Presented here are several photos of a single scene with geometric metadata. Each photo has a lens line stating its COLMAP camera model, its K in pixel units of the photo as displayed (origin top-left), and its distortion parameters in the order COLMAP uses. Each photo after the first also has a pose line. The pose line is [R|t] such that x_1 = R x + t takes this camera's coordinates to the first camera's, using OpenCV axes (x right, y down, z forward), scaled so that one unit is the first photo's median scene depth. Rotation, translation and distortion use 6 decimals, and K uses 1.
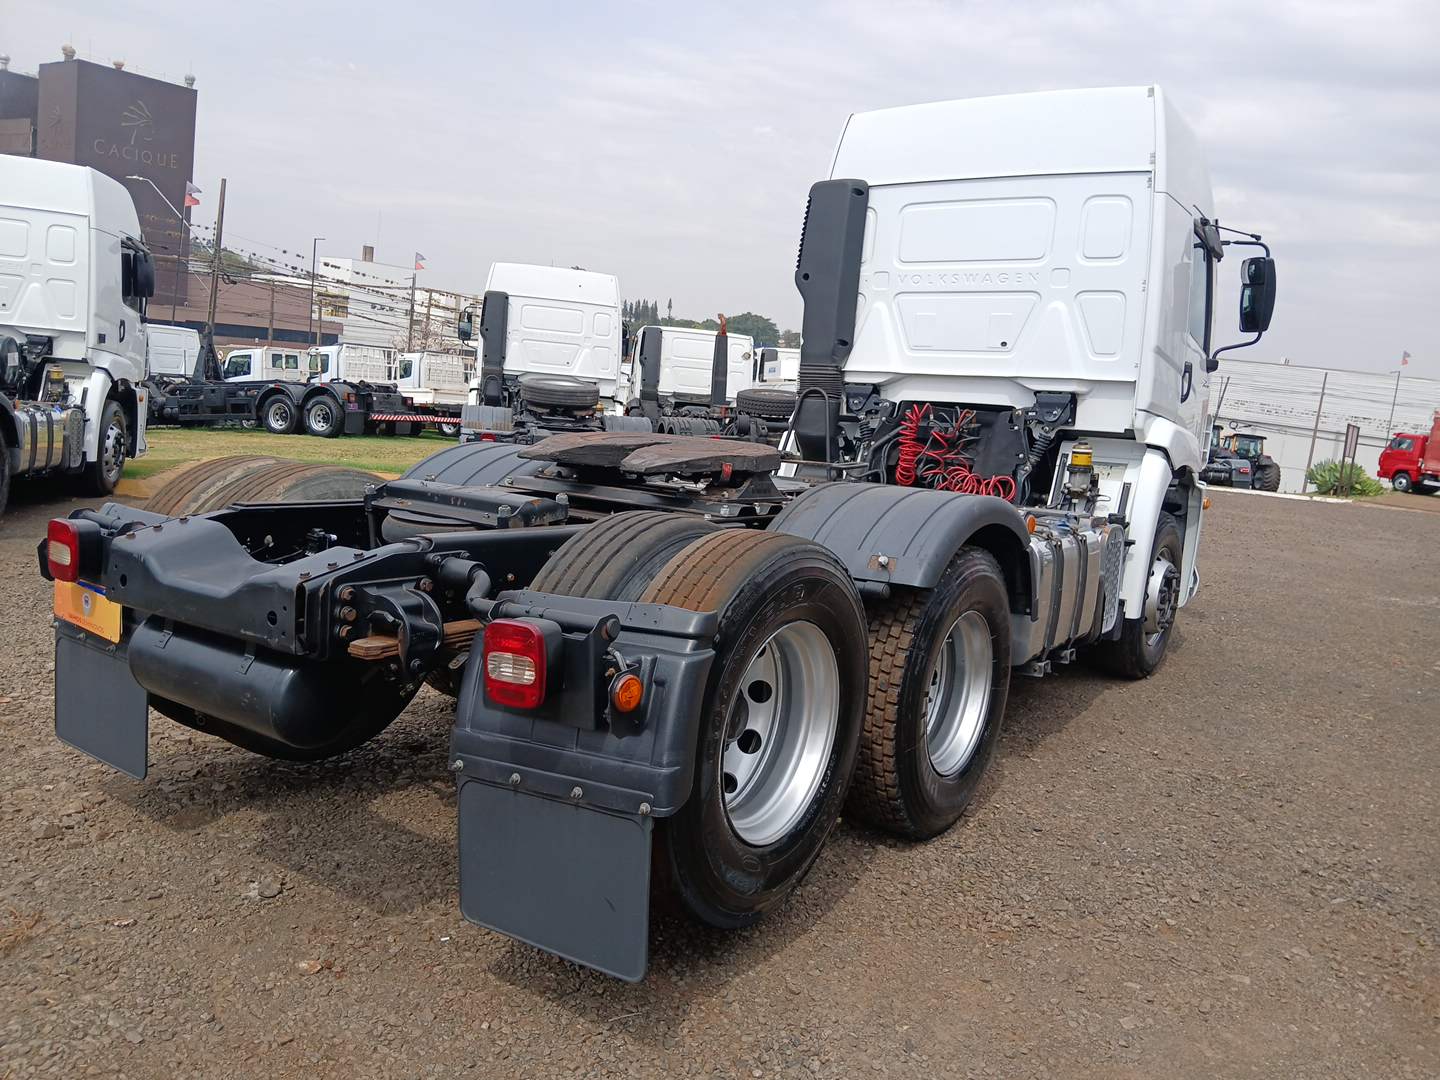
lens RADIAL K [[1108.4, 0, 720.0], [0, 1108.4, 540.0], [0, 0, 1]] dist [0.085884, -0.177027]
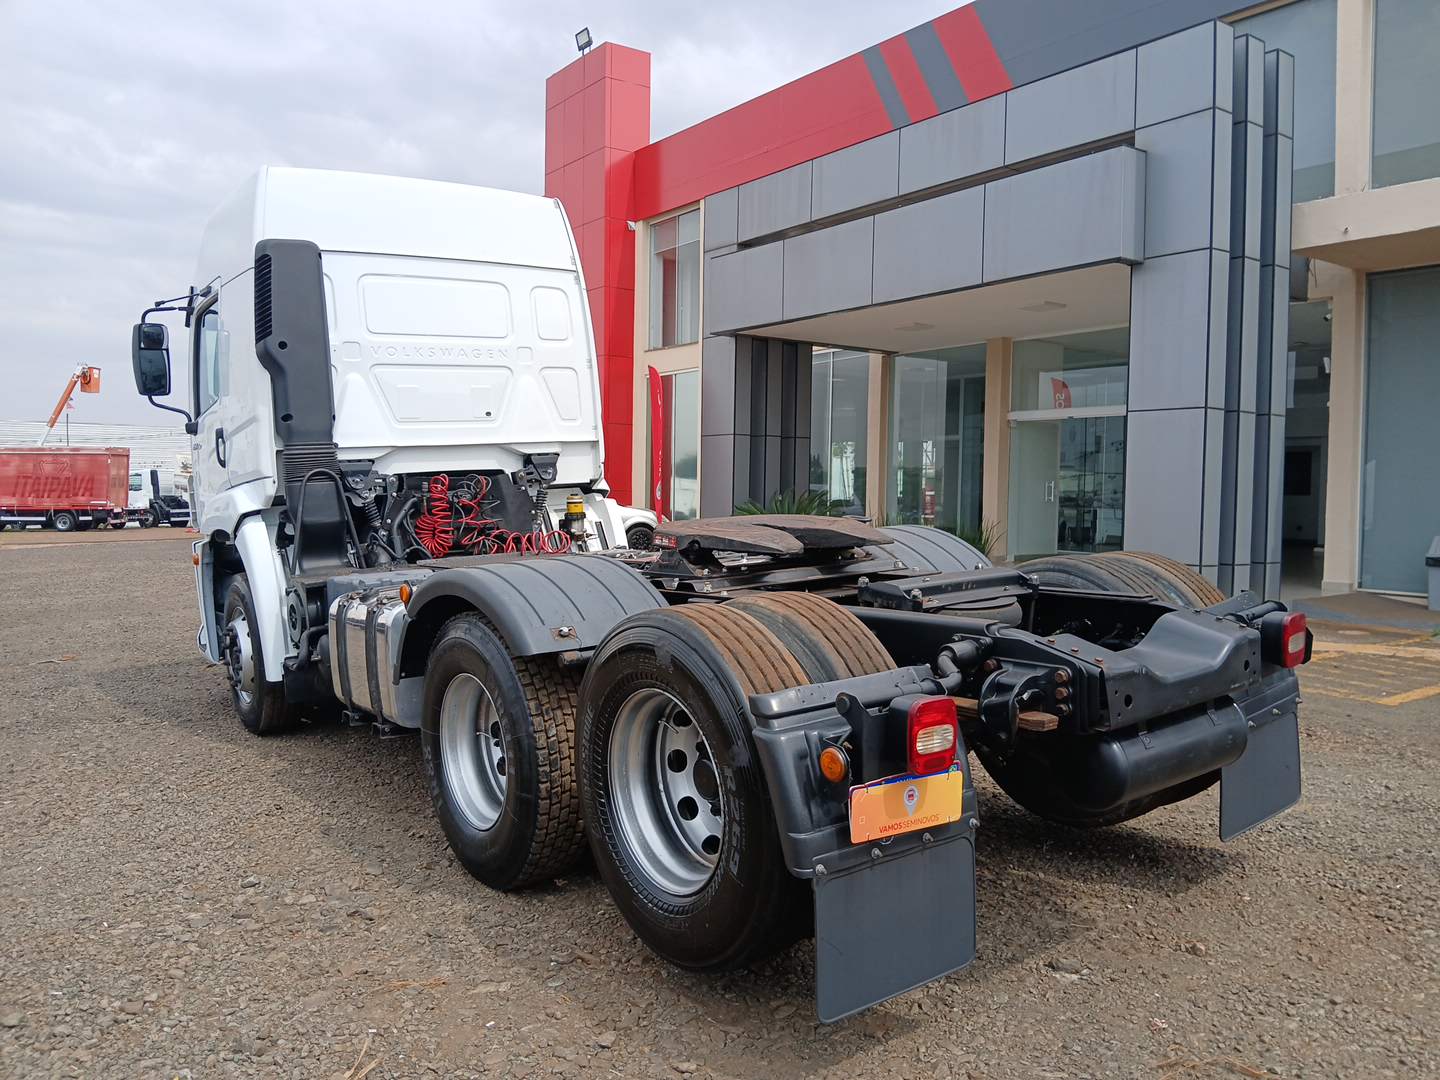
lens RADIAL K [[1108.4, 0, 720.0], [0, 1108.4, 540.0], [0, 0, 1]] dist [0.085884, -0.177027]
pose [[0.320802, -0.150588, 0.935099, -0.713729], [0.176048, 0.979556, 0.097351, -0.122419], [-0.930641, 0.133392, 0.340754, 0.441245]]
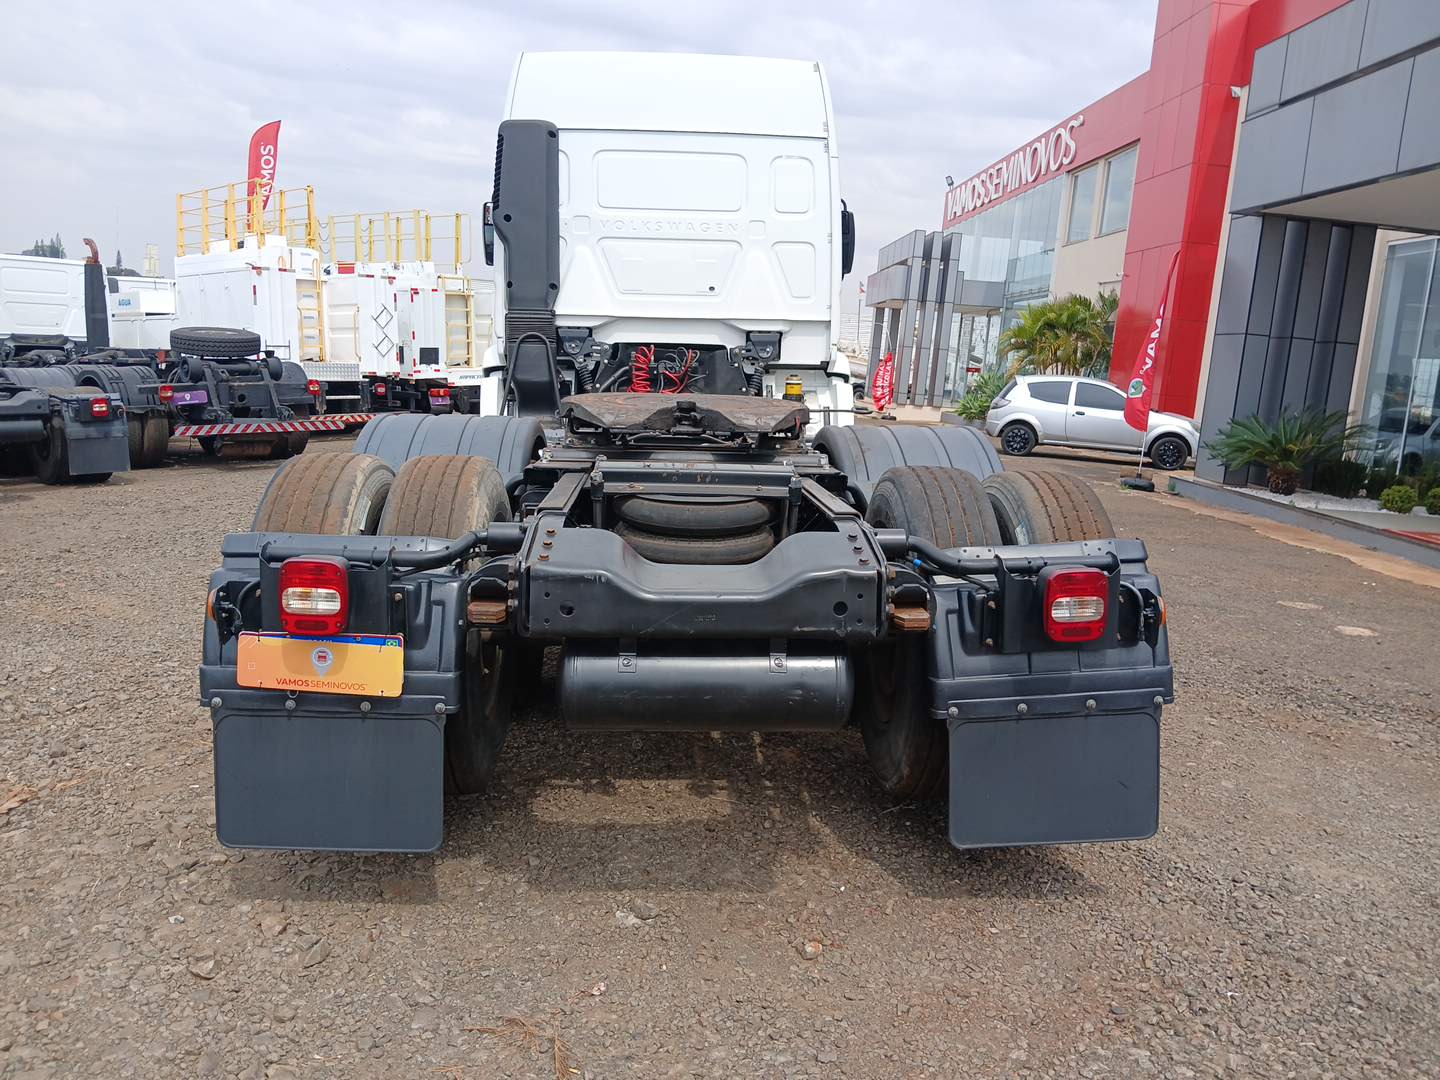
lens RADIAL K [[1108.4, 0, 720.0], [0, 1108.4, 540.0], [0, 0, 1]] dist [0.085884, -0.177027]
pose [[0.799560, -0.144444, 0.582957, -0.420321], [0.104712, 0.989308, 0.101510, -0.040993], [-0.591387, -0.020121, 0.806137, 0.104823]]
